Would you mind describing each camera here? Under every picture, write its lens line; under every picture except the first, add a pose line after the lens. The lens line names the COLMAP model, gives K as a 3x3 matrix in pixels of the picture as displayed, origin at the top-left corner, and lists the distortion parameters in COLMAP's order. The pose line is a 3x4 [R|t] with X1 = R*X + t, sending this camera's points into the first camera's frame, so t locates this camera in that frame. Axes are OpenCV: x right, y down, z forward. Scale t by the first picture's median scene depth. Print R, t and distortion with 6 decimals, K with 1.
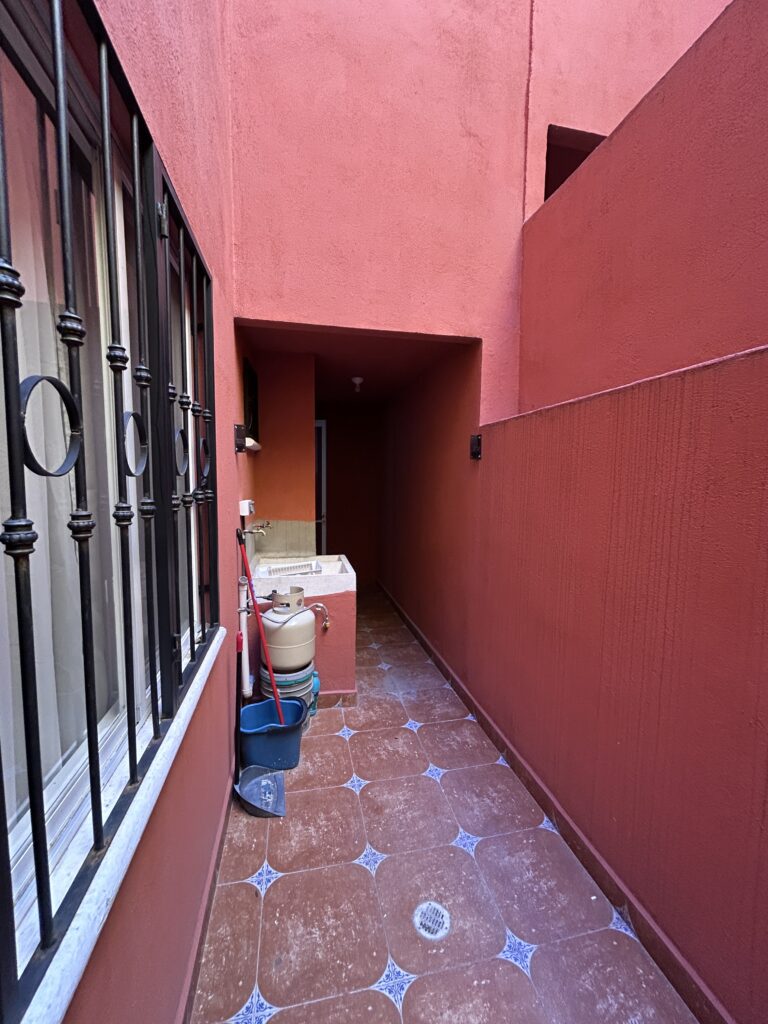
lens RADIAL K [[410.1, 0, 383.5], [0, 410.1, 511.7], [0, 0, 1]] dist [0.000699, -0.000126]
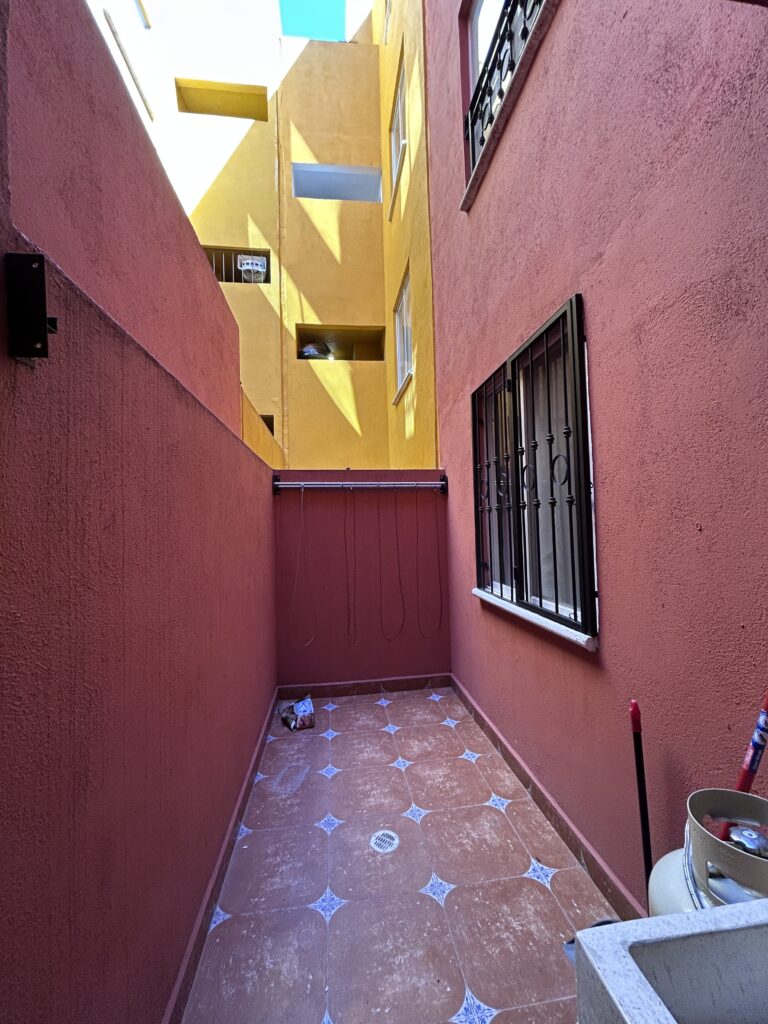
lens RADIAL K [[410.1, 0, 385.3], [0, 410.1, 511.9], [0, 0, 1]] dist [0.000699, -0.000126]
pose [[-0.996526, 0.017447, 0.081432, -0.003259], [0.021759, 0.998391, 0.052369, -0.070230], [-0.080387, 0.053959, -0.995302, 1.941707]]
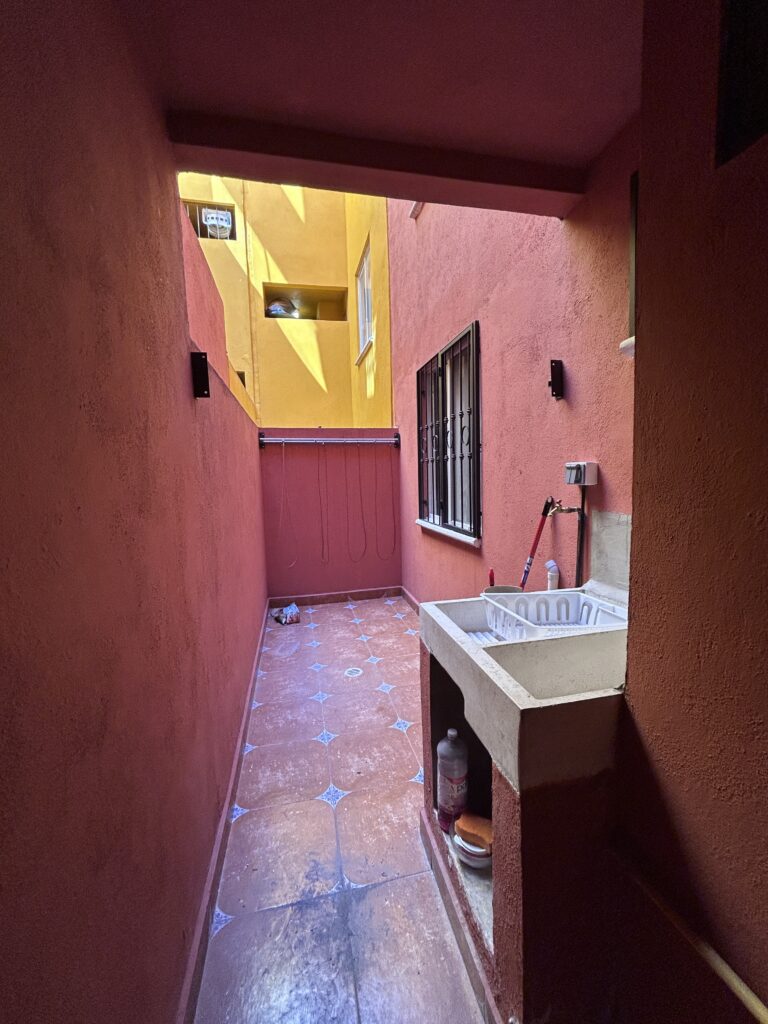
lens RADIAL K [[410.1, 0, 384.8], [0, 410.1, 514.3], [0, 0, 1]] dist [0.000699, -0.000126]
pose [[-0.999846, 0.016839, -0.004985, -0.032828], [0.015665, 0.983497, 0.180244, -0.104599], [0.007938, 0.180138, -0.983609, 2.496298]]
